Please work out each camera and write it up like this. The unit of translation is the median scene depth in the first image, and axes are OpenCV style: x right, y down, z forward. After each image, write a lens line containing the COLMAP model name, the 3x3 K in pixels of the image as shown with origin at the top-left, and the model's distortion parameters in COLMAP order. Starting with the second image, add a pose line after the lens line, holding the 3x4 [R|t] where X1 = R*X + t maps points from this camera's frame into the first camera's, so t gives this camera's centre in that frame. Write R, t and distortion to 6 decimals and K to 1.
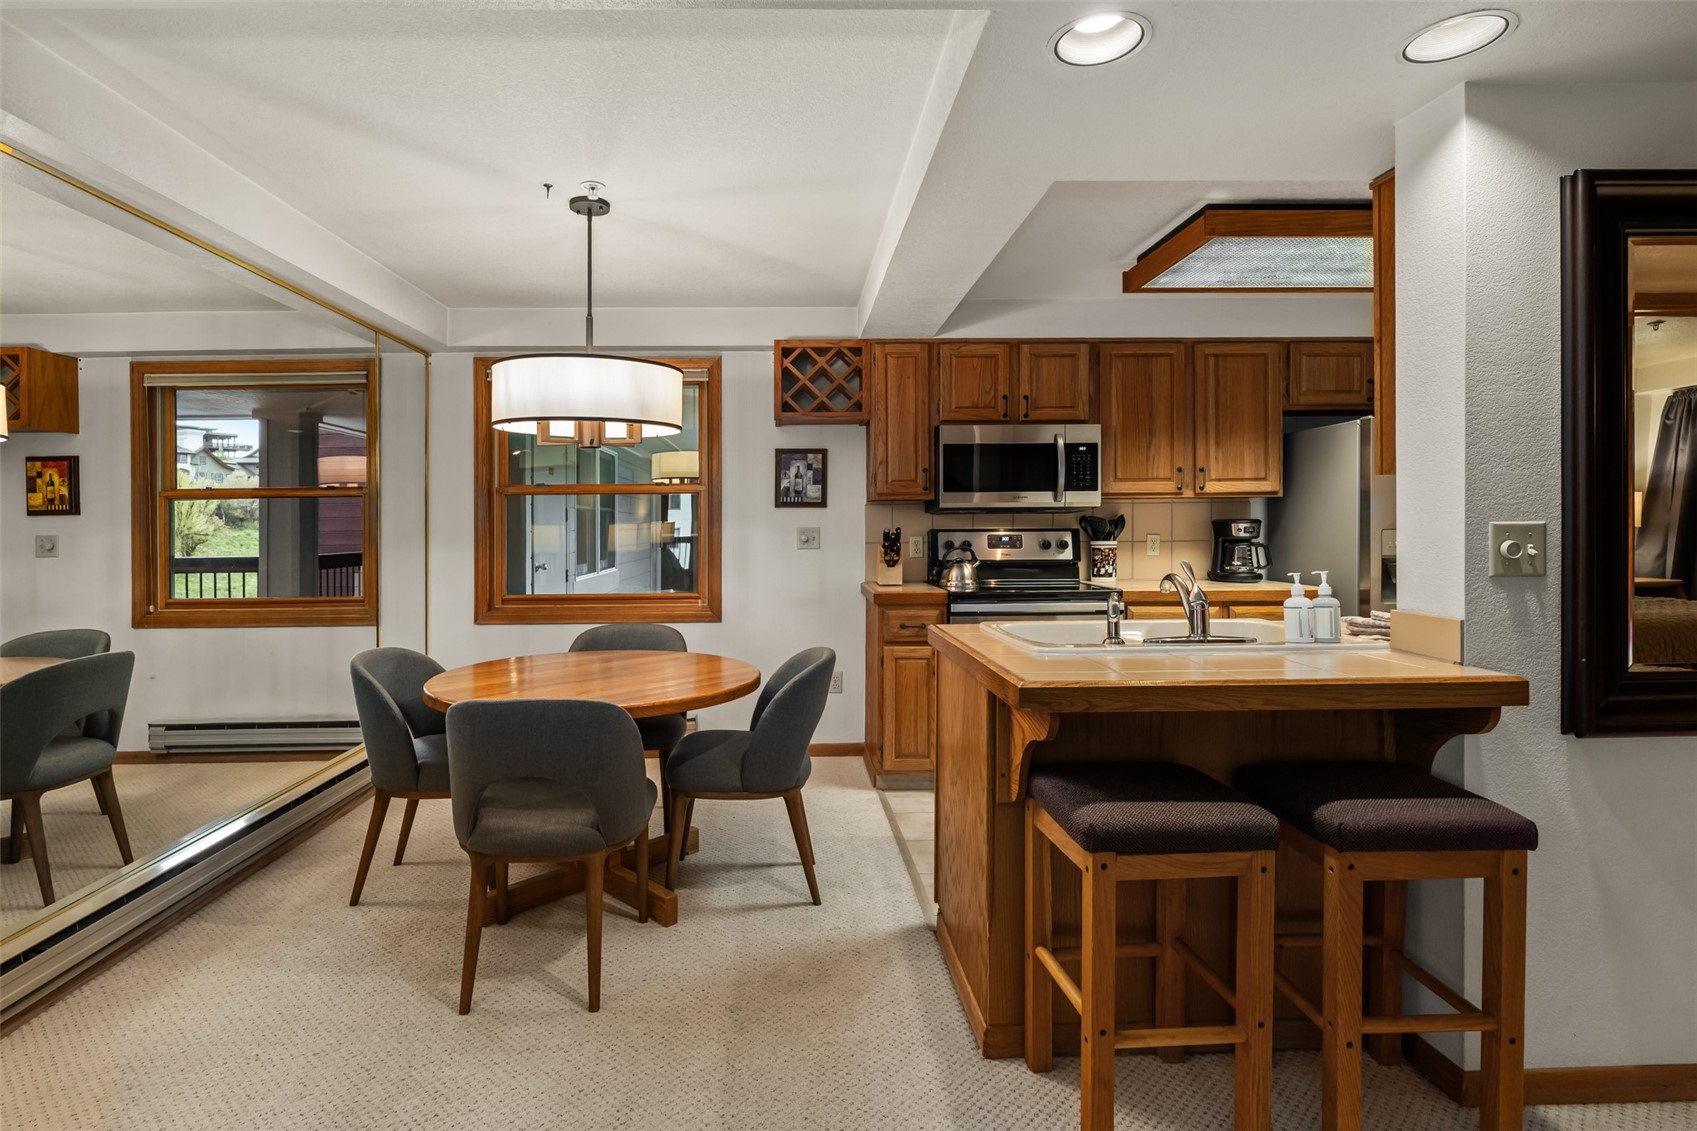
lens RADIAL K [[840.1, 0, 746.4], [0, 840.1, 535.8], [0, 0, 1]] dist [0.000714, 0.001309]
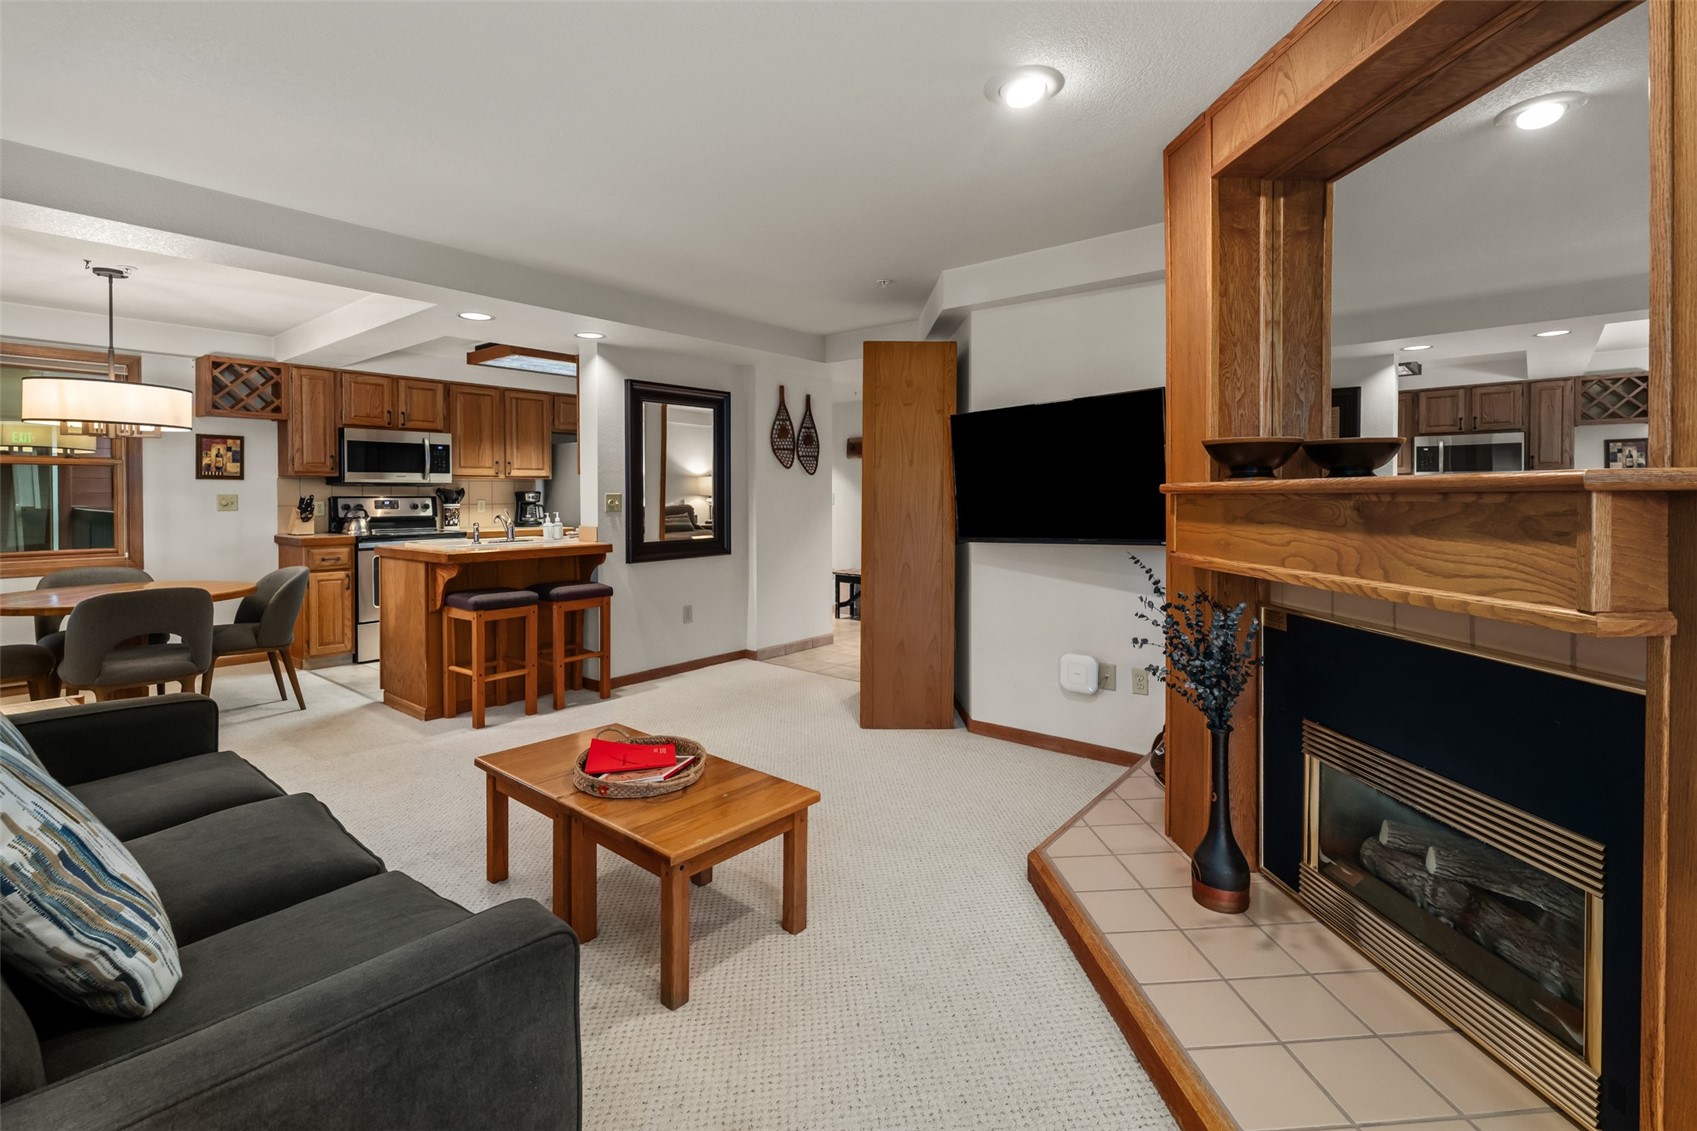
lens RADIAL K [[840.3, 0, 877.0], [0, 840.3, 507.3], [0, 0, 1]] dist [-0.003611, -0.002087]
pose [[0.609605, -0.006081, 0.792682, -0.378677], [0.005588, 0.999979, 0.003374, 0.012446], [-0.792686, 0.002373, 0.609625, -0.674601]]
